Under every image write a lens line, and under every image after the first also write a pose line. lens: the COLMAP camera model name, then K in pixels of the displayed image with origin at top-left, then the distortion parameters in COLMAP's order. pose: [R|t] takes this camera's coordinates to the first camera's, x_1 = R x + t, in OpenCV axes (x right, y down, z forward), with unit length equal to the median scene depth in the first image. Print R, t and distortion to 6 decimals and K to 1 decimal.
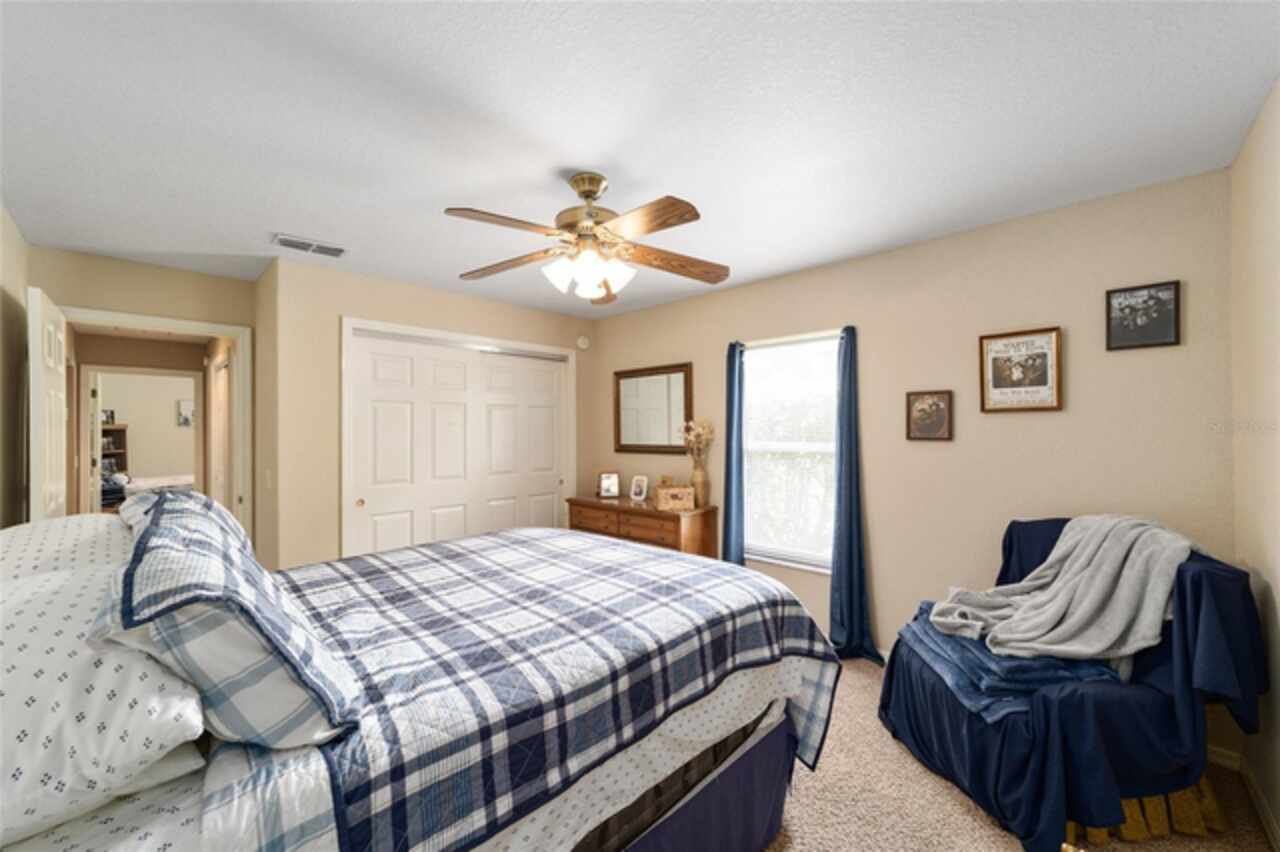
lens RADIAL K [[493.5, 0, 639.4], [0, 493.5, 426.8], [0, 0, 1]] dist [-0.009447, 0.003460]
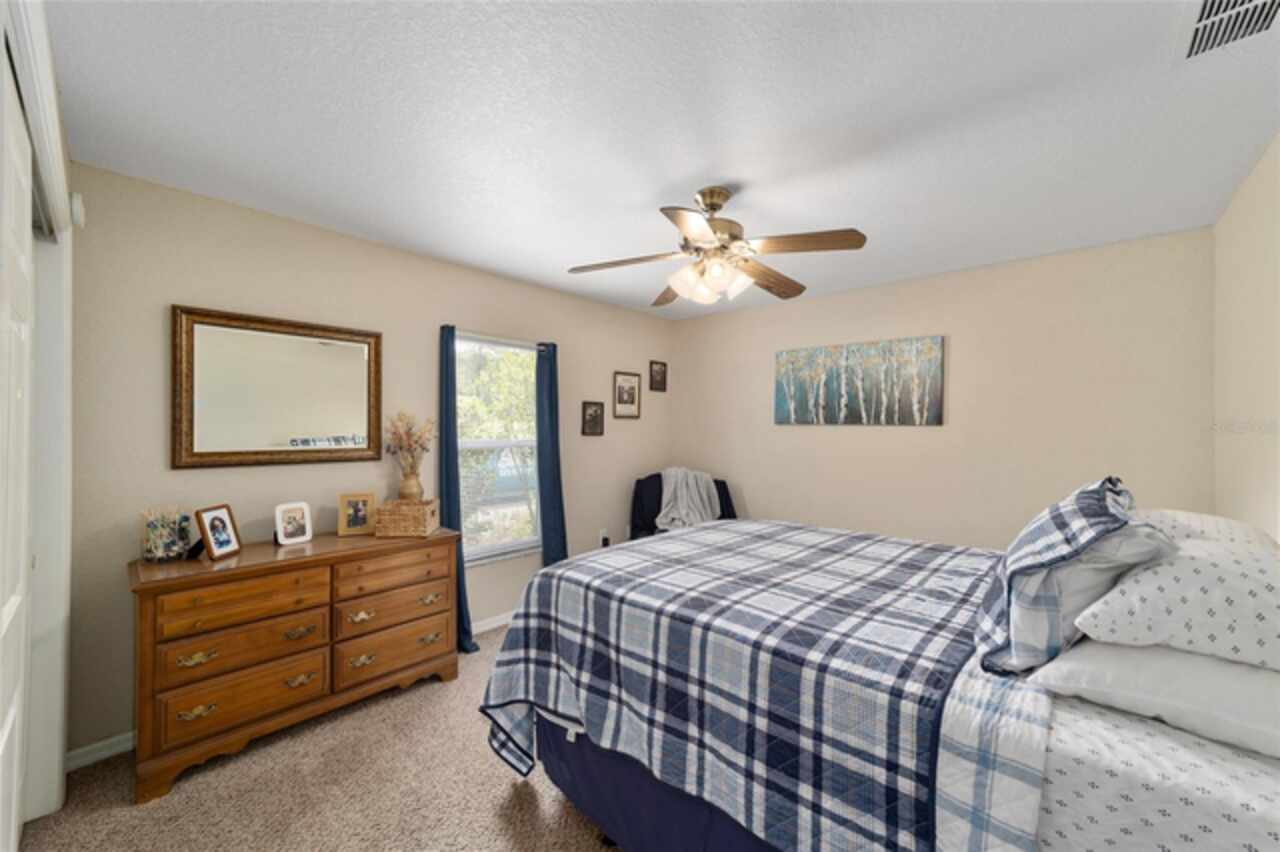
lens RADIAL K [[493.5, 0, 635.5], [0, 493.5, 422.9], [0, 0, 1]] dist [-0.009447, 0.003460]
pose [[-0.023577, 0.026757, 0.999364, -0.911503], [-0.001172, 0.999640, -0.026792, 0.030662], [-0.999721, -0.001803, -0.023537, 0.928644]]
